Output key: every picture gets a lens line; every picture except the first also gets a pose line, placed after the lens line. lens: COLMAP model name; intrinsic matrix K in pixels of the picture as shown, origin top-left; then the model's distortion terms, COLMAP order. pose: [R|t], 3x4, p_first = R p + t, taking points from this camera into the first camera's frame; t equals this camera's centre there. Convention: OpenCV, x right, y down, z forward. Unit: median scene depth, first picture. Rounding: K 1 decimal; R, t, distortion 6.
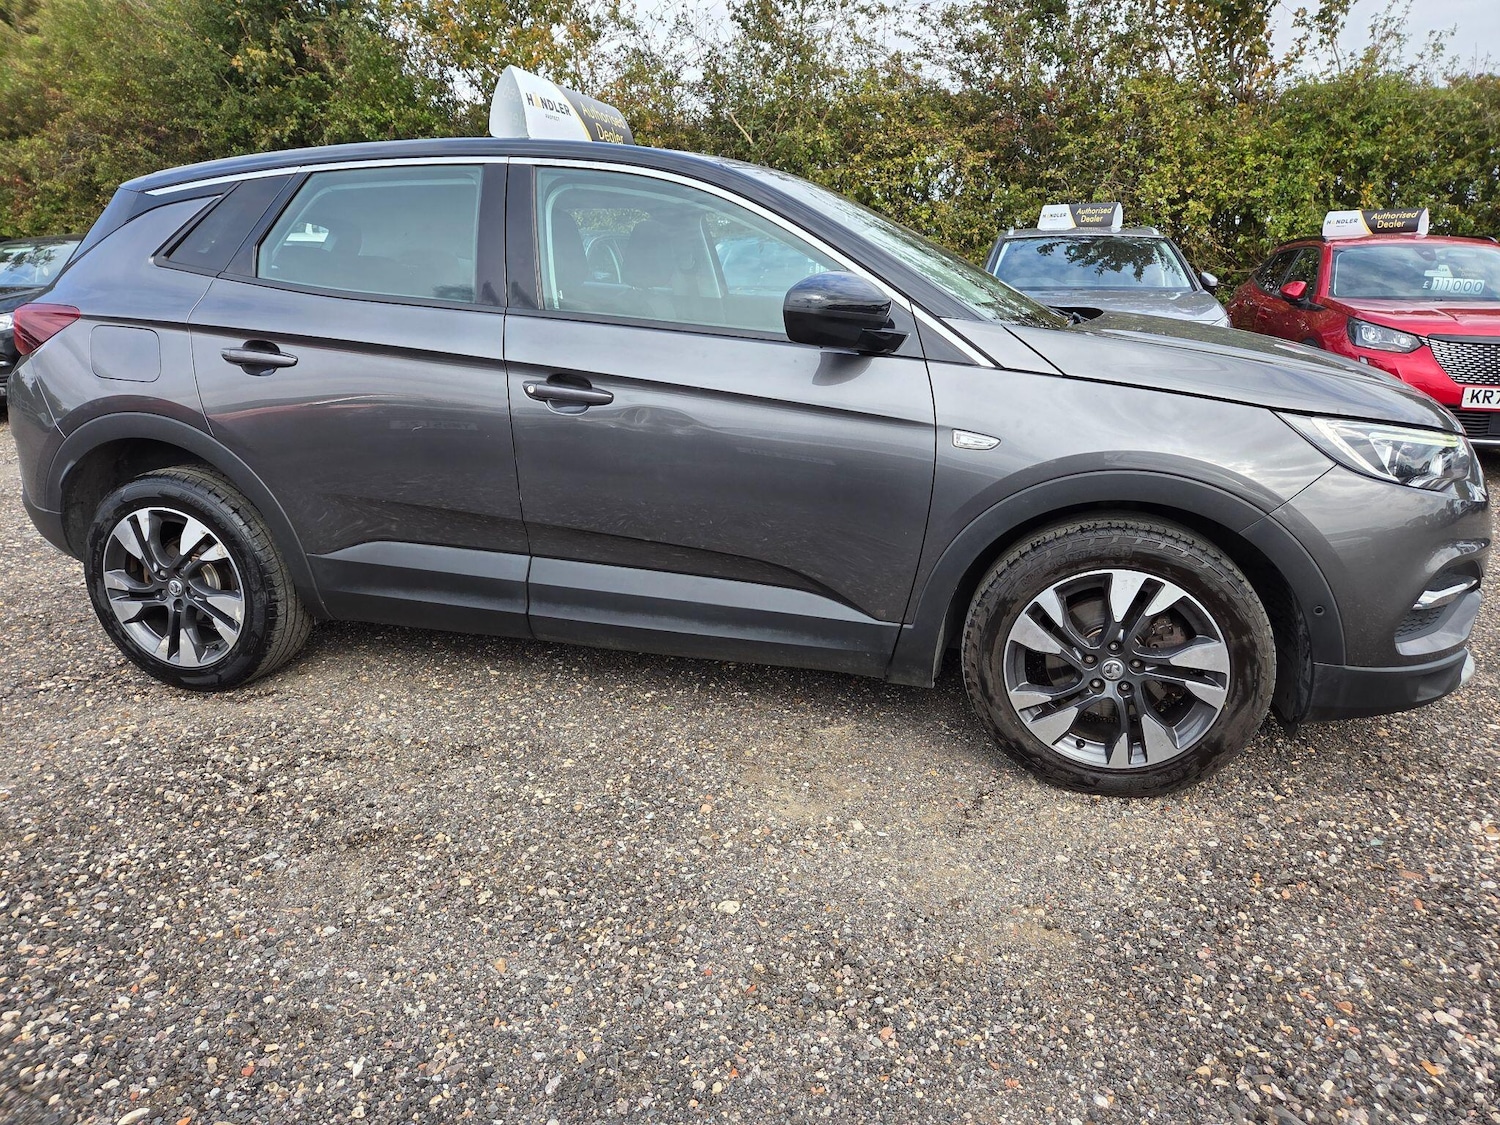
lens RADIAL K [[1013.4, 0, 763.3], [0, 1013.4, 561.3], [0, 0, 1]] dist [0.067830, -0.076743]
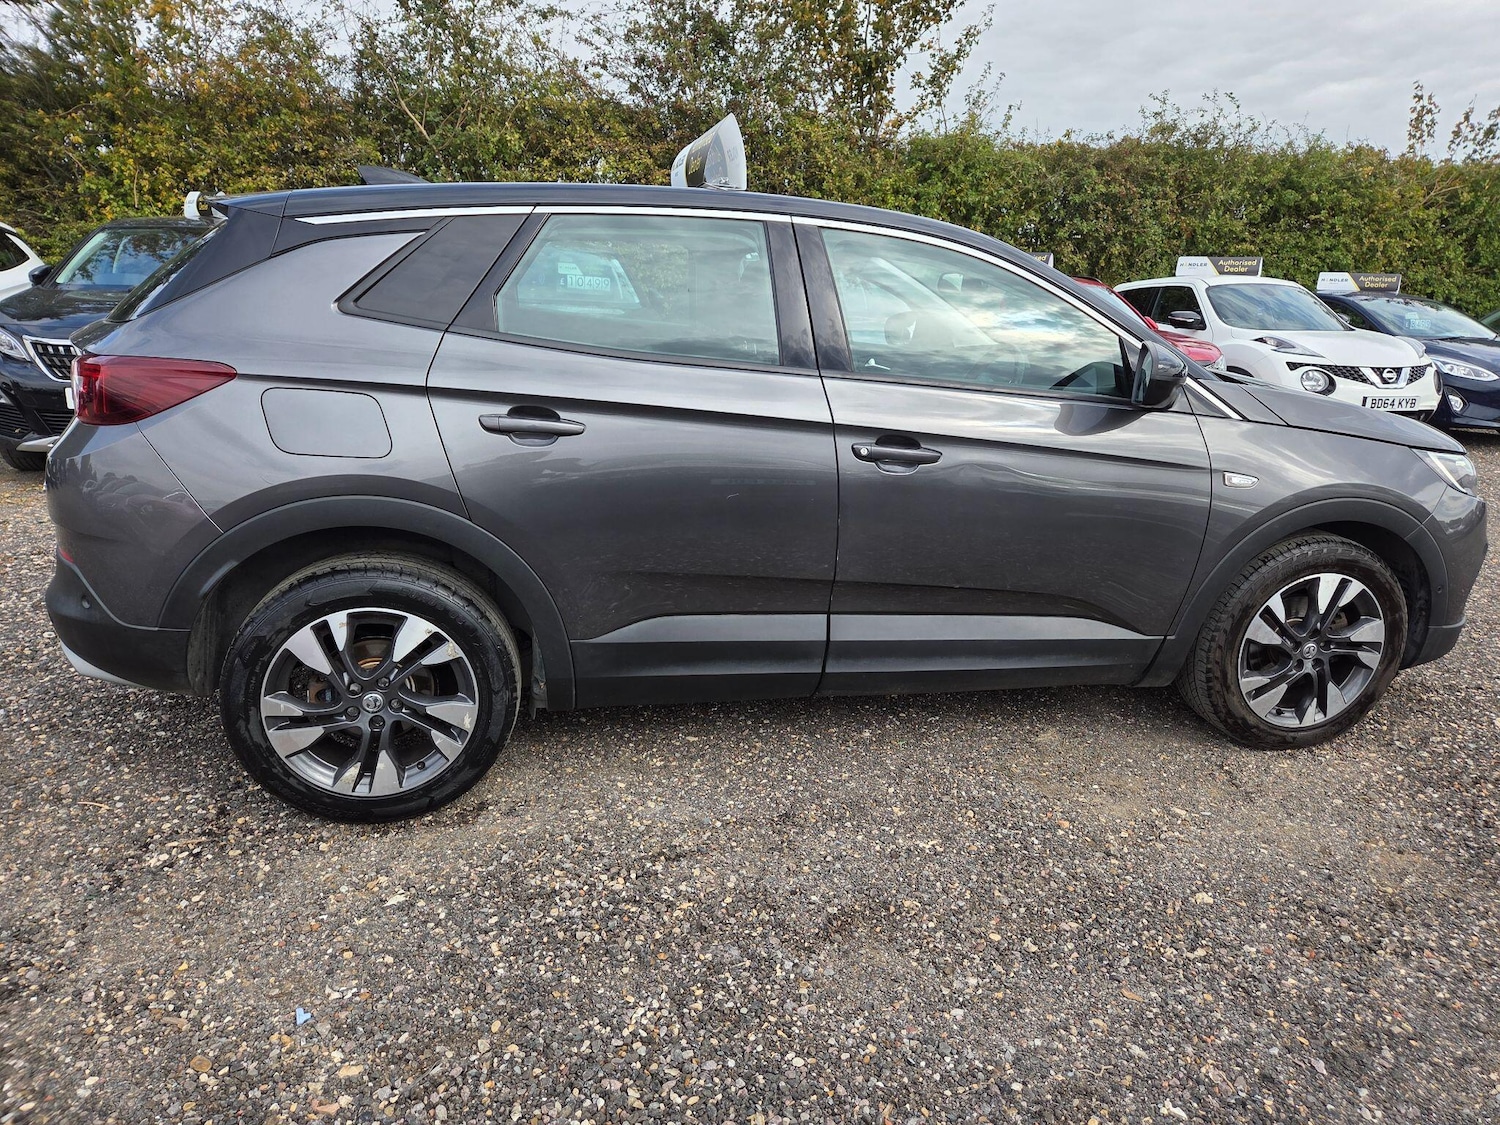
lens RADIAL K [[1027.5, 0, 767.3], [0, 1027.5, 553.1], [0, 0, 1]] dist [0.073922, -0.063887]
pose [[0.883050, -0.089660, 0.460634, -0.794067], [0.090657, 0.995681, 0.020012, -0.097034], [-0.460439, 0.024088, 0.887364, 0.135554]]
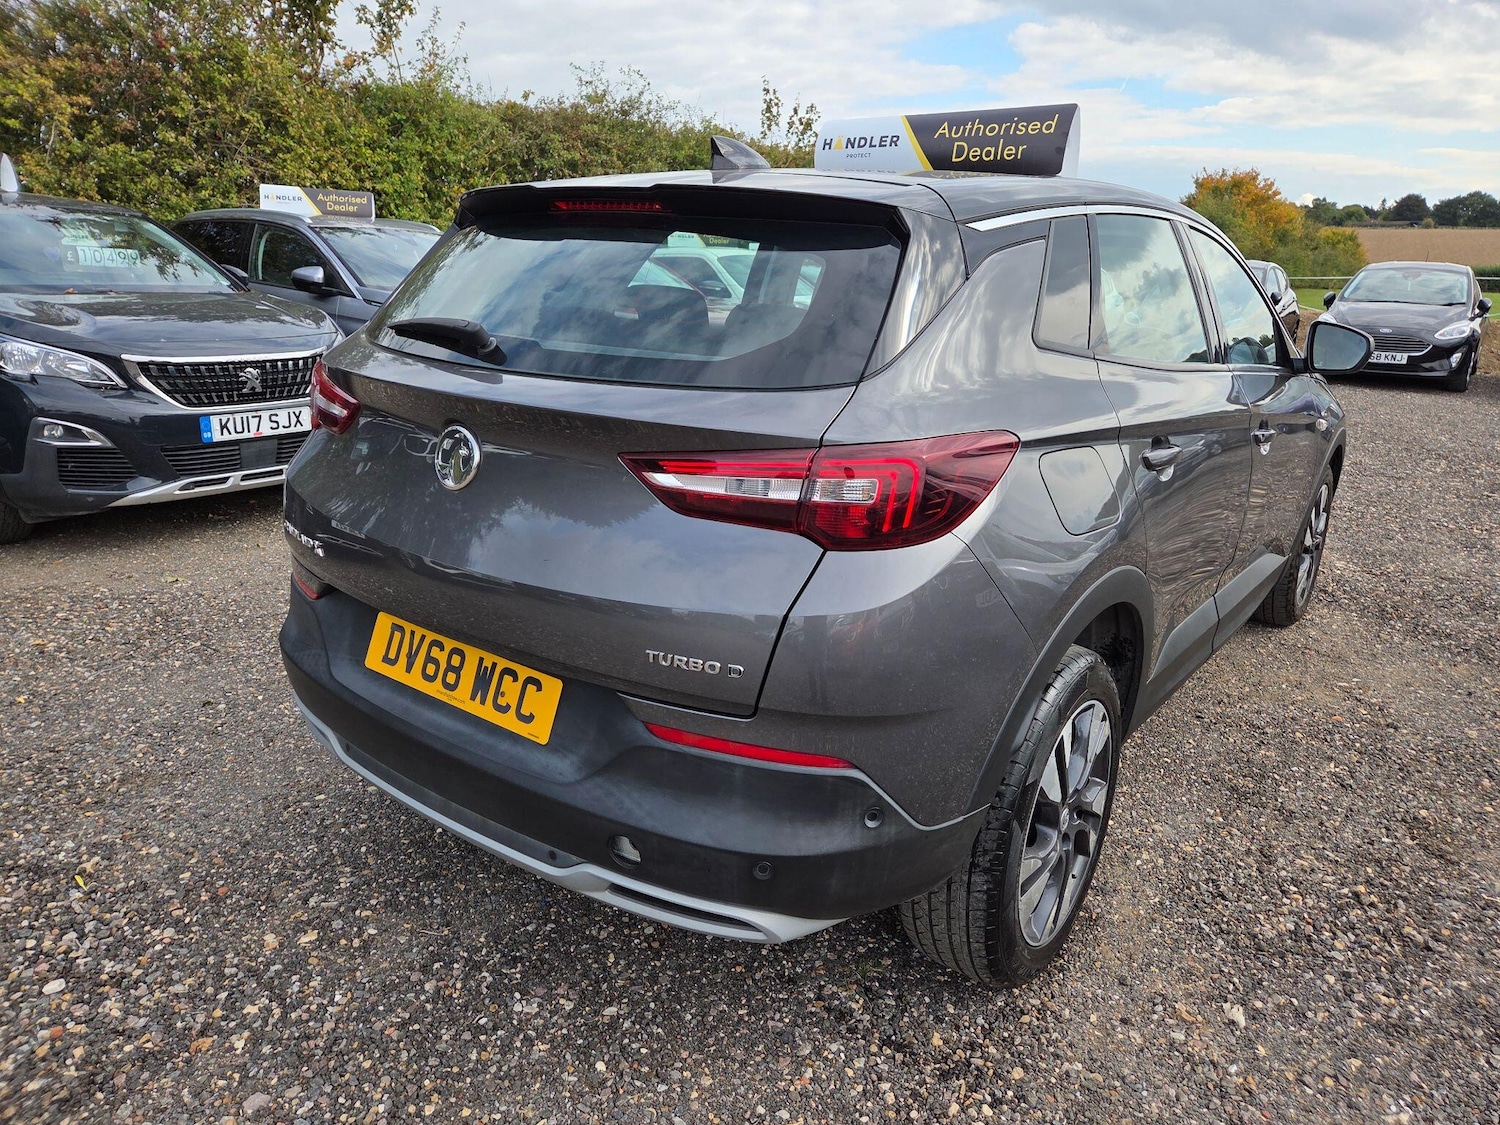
lens RADIAL K [[1027.5, 0, 767.3], [0, 1027.5, 553.1], [0, 0, 1]] dist [0.073922, -0.063887]
pose [[0.346857, -0.245829, 0.905129, -1.443307], [0.224548, 0.958741, 0.174340, -0.360619], [-0.910642, 0.142774, 0.387746, 1.062006]]
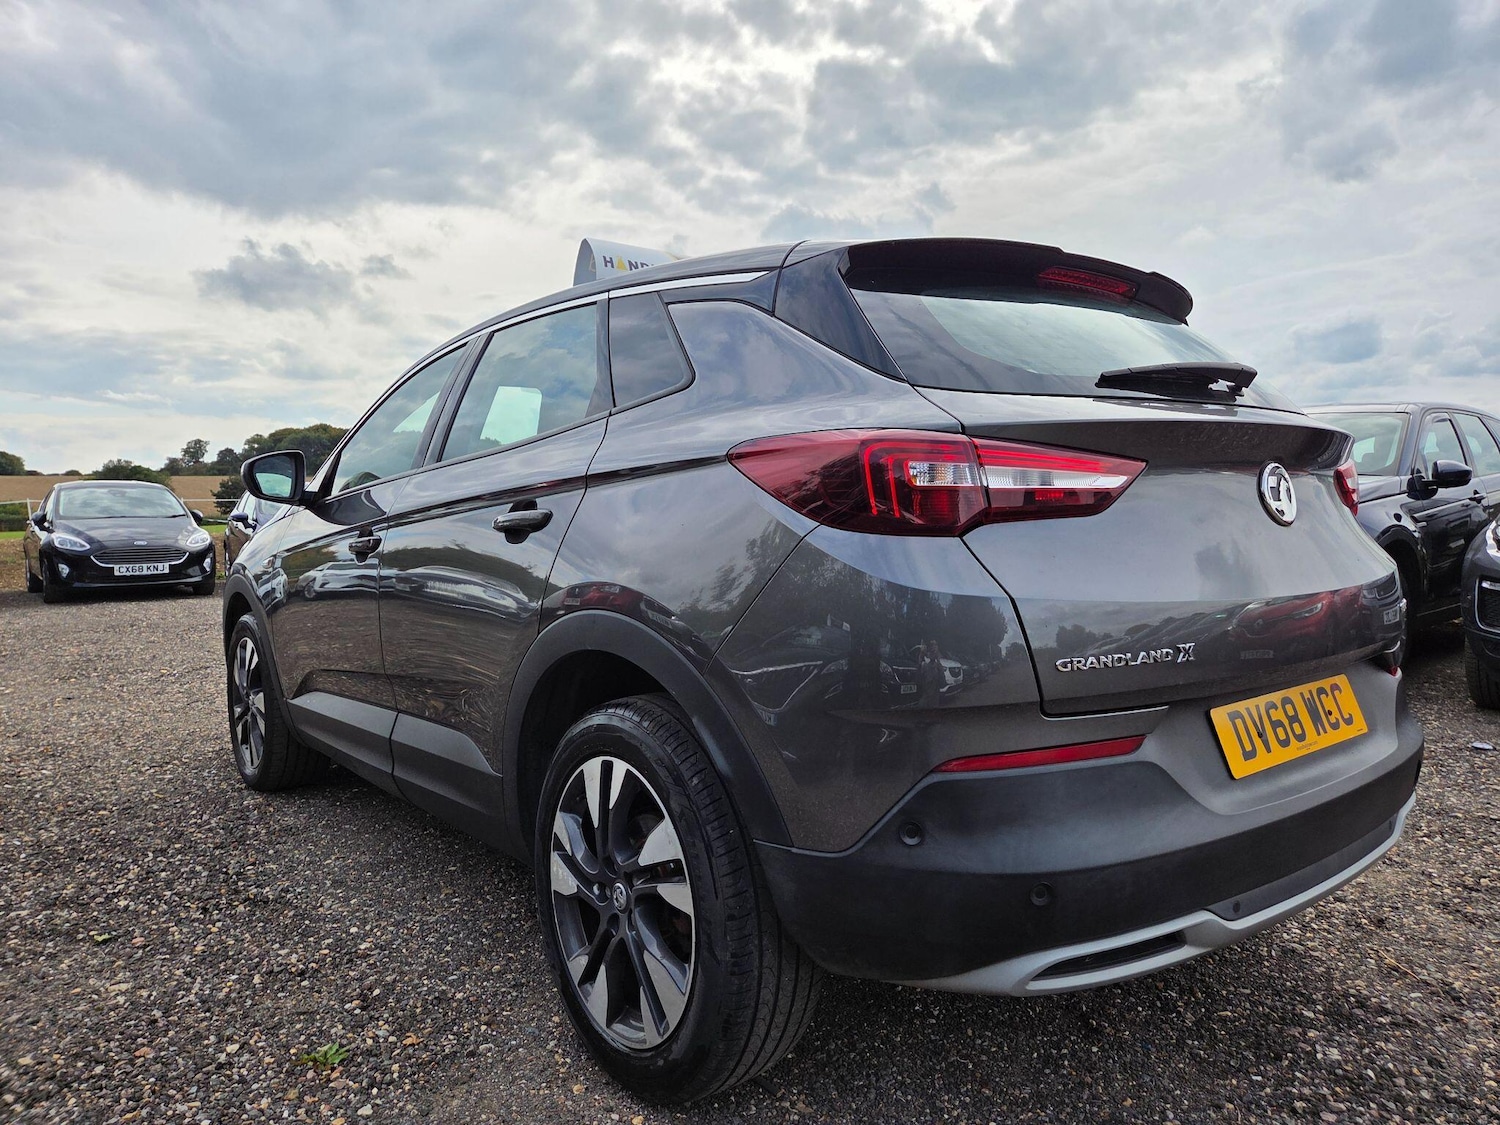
lens RADIAL K [[1013.4, 0, 763.3], [0, 1013.4, 561.3], [0, 0, 1]] dist [0.067830, -0.076743]
pose [[-0.818737, -0.007192, 0.574124, -0.985023], [0.187120, 0.941988, 0.278646, -0.557116], [-0.542822, 0.335568, -0.769895, 2.230007]]
